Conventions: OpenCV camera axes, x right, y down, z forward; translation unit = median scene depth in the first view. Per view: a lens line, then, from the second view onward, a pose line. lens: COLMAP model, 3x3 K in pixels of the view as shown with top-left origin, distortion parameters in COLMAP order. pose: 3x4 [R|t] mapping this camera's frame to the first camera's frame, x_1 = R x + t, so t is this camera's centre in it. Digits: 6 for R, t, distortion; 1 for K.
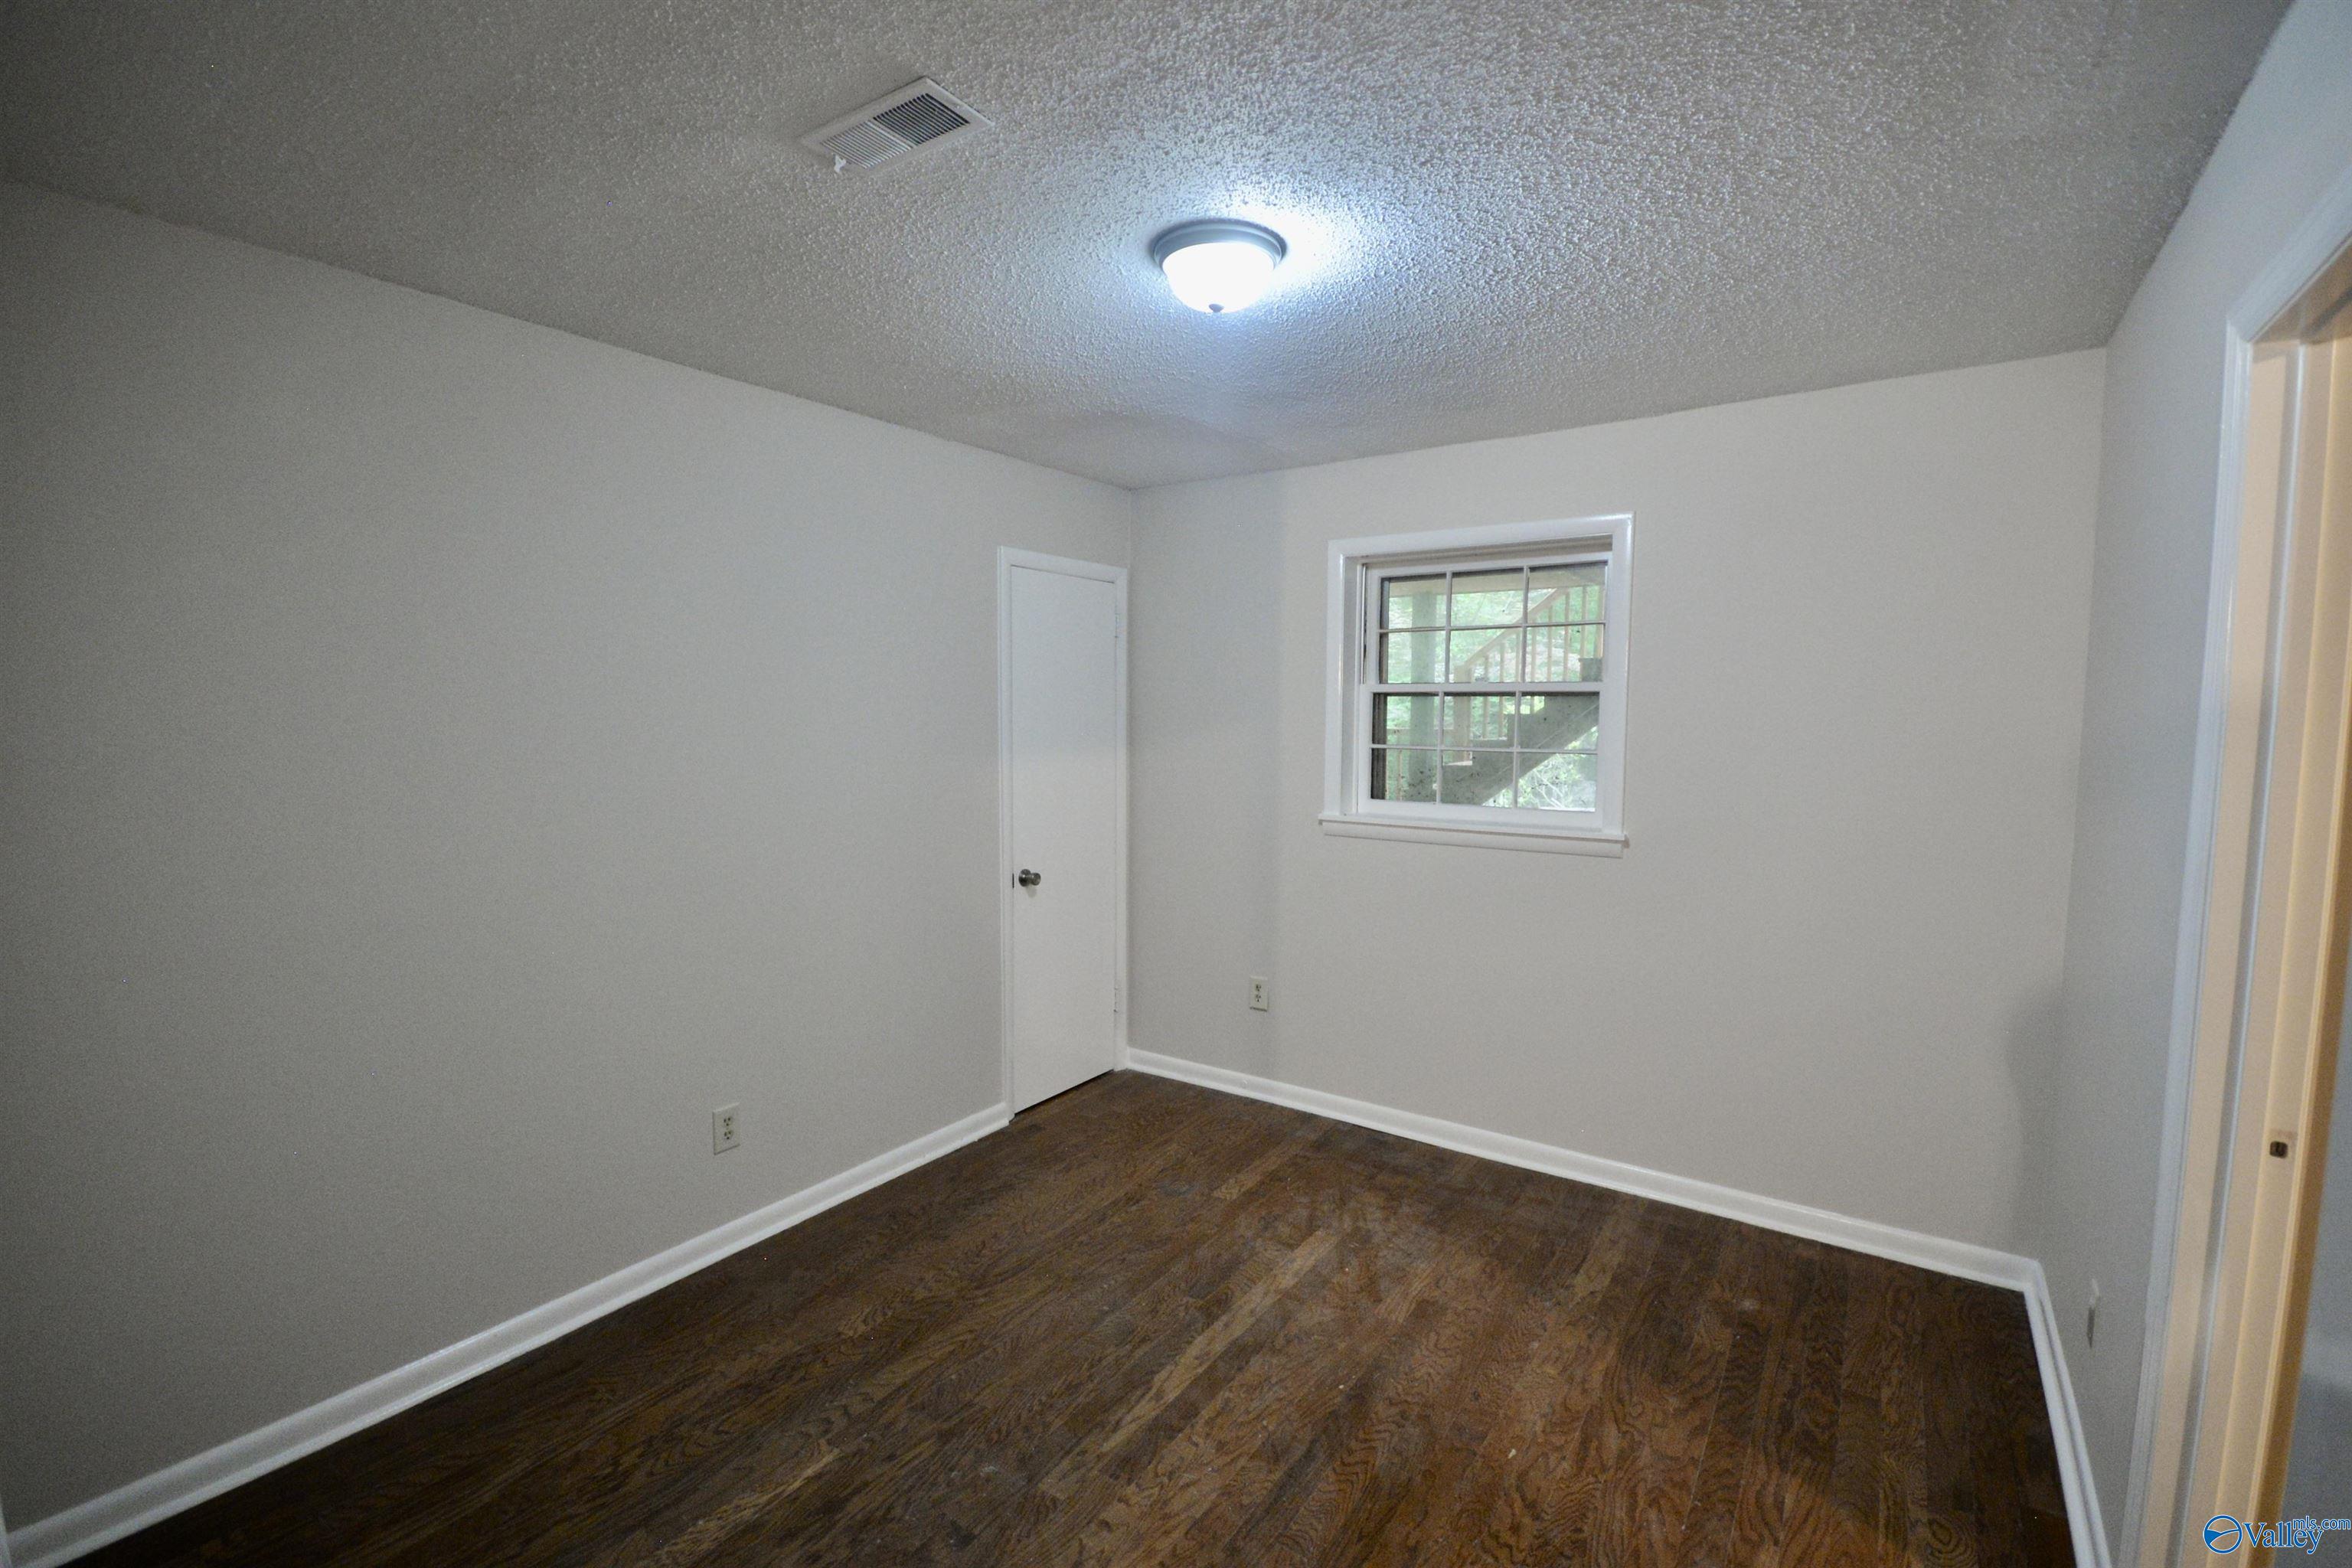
lens RADIAL K [[1026.9, 0, 1176.4], [0, 1026.9, 792.3], [0, 0, 1]] dist [-0.000373, -0.006718]
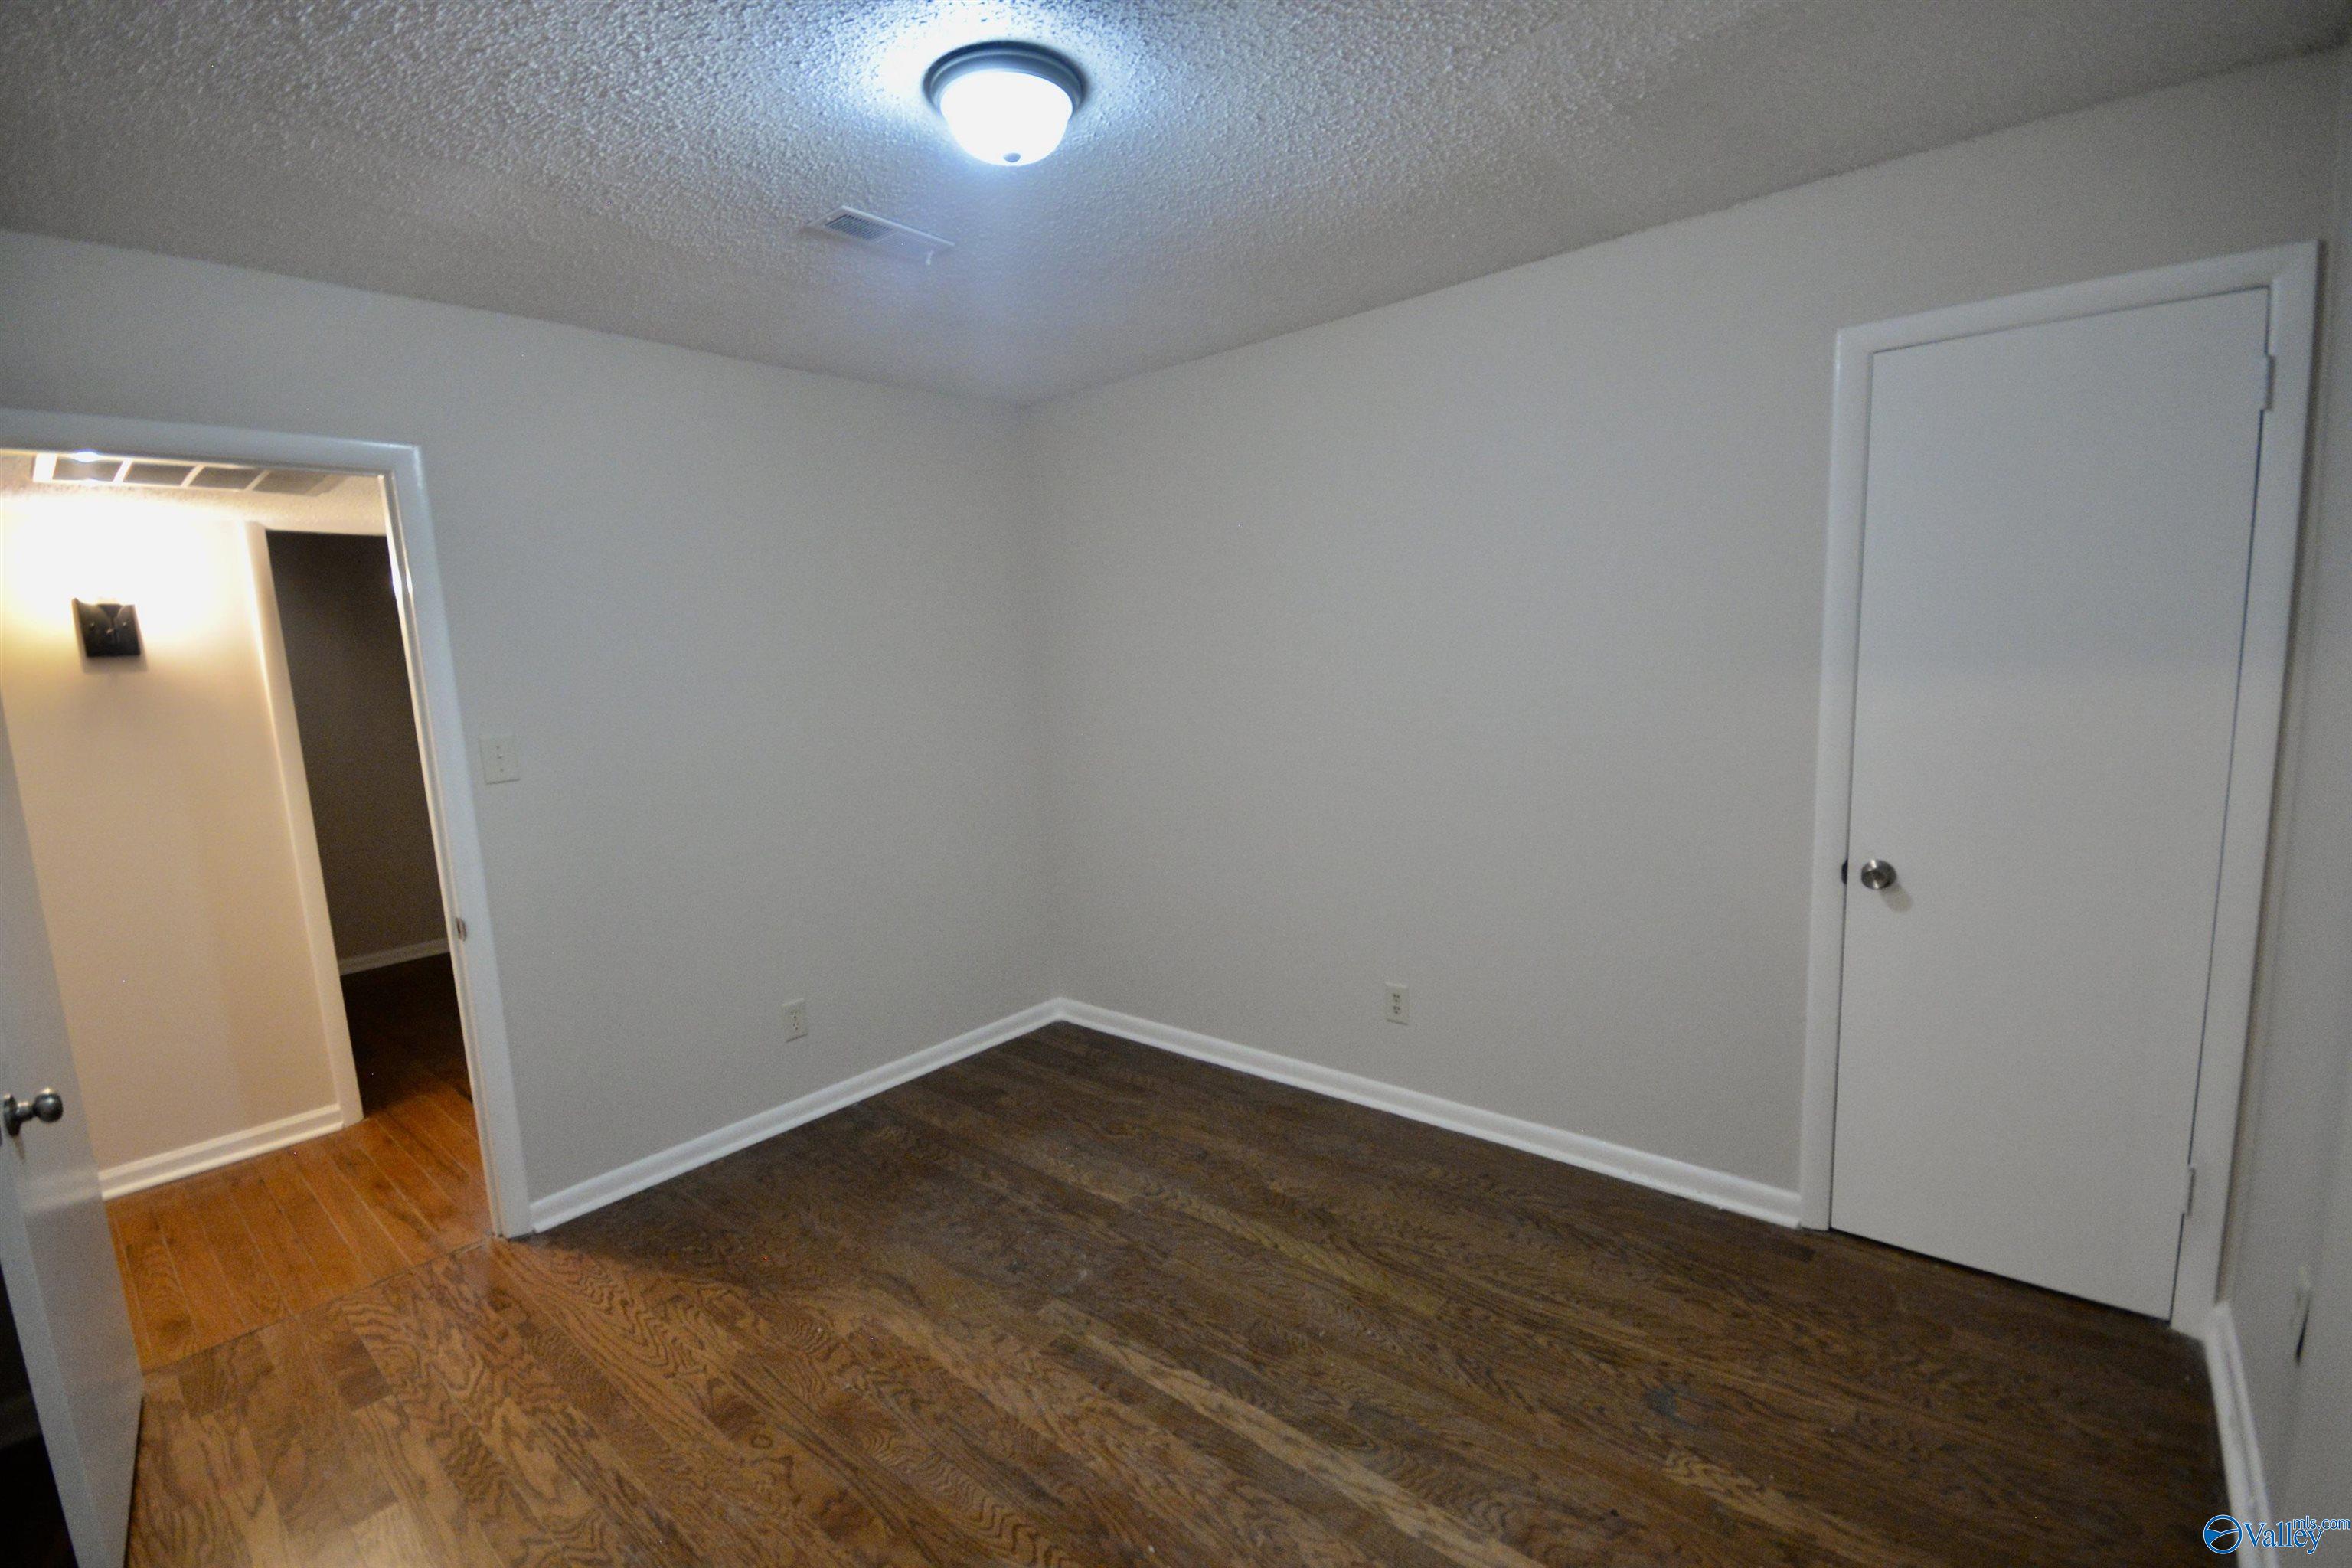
lens RADIAL K [[1026.9, 0, 1176.4], [0, 1026.9, 792.3], [0, 0, 1]] dist [-0.000373, -0.006718]
pose [[-0.108252, 0.137344, -0.984590, 0.726867], [-0.034104, 0.989314, 0.141753, -0.054593], [0.993538, 0.048924, -0.102411, 0.961924]]
